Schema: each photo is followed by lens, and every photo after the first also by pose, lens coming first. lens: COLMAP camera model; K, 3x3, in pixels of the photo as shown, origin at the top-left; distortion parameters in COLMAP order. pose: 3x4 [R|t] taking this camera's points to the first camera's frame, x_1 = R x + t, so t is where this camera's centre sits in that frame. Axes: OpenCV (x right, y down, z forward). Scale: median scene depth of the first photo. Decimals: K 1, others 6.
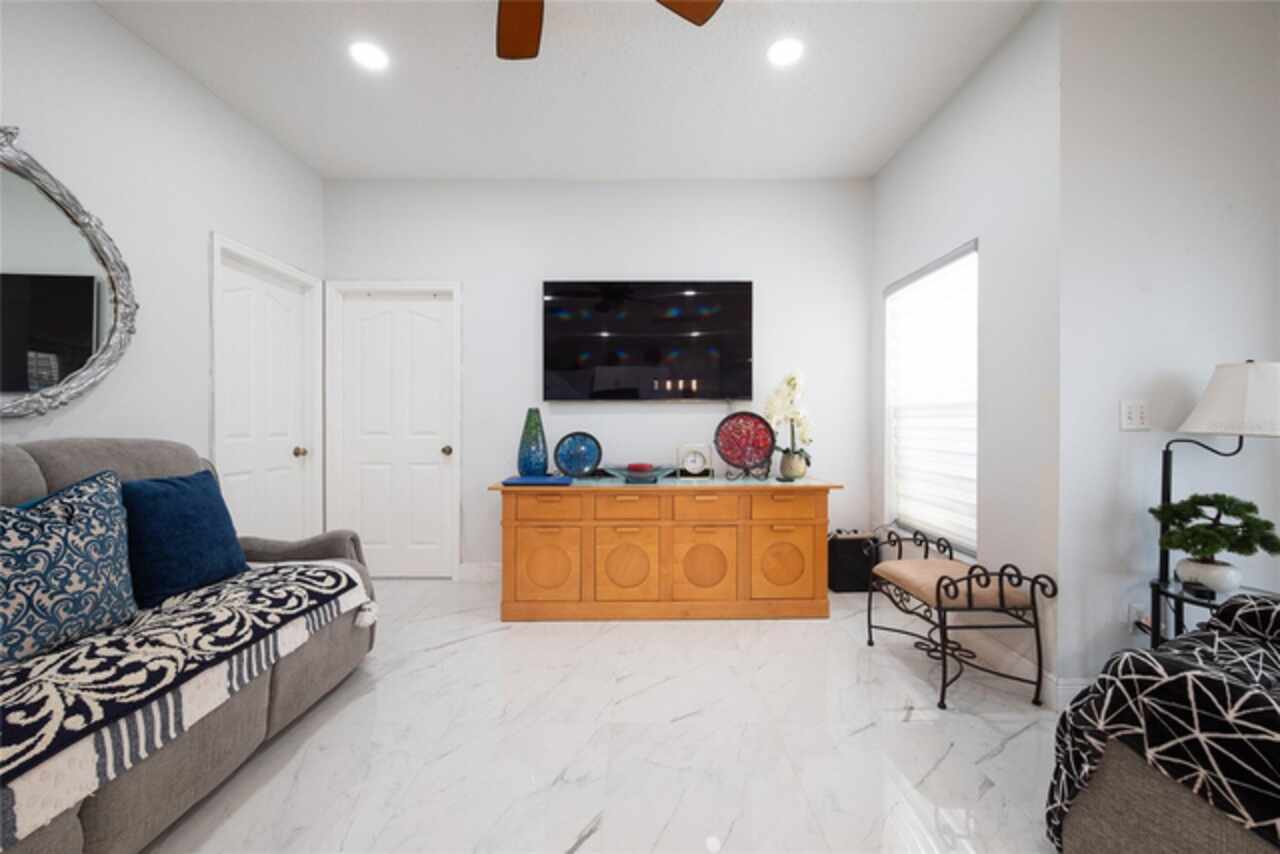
lens RADIAL K [[525.8, 0, 667.0], [0, 525.8, 428.7], [0, 0, 1]] dist [0.000211, 0.000008]
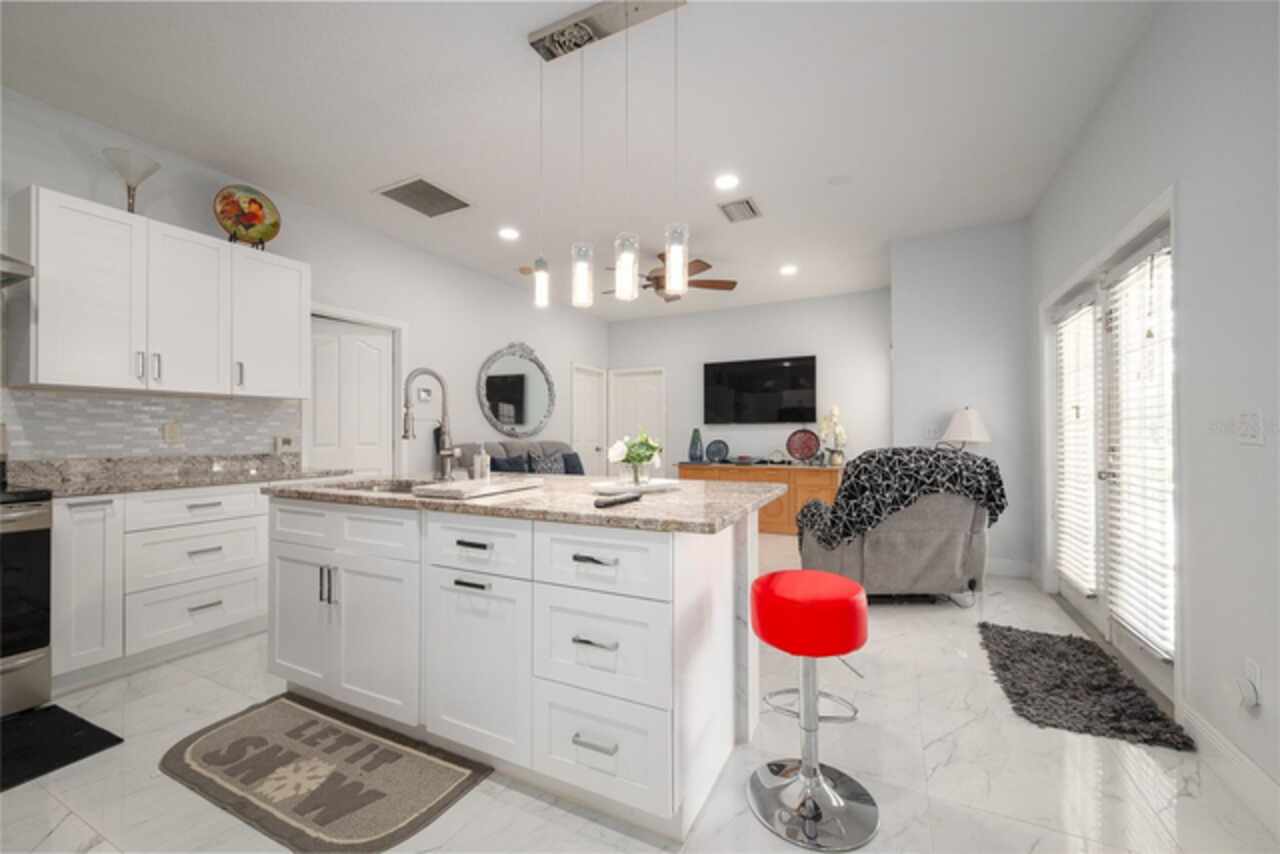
lens RADIAL K [[496.2, 0, 648.4], [0, 496.2, 431.3], [0, 0, 1]] dist [0.001376, 0.000292]
pose [[0.897000, -0.005180, -0.442000, 0.431712], [-0.002929, 0.999840, -0.017662, 0.006226], [0.442021, 0.017137, 0.896841, -0.813262]]
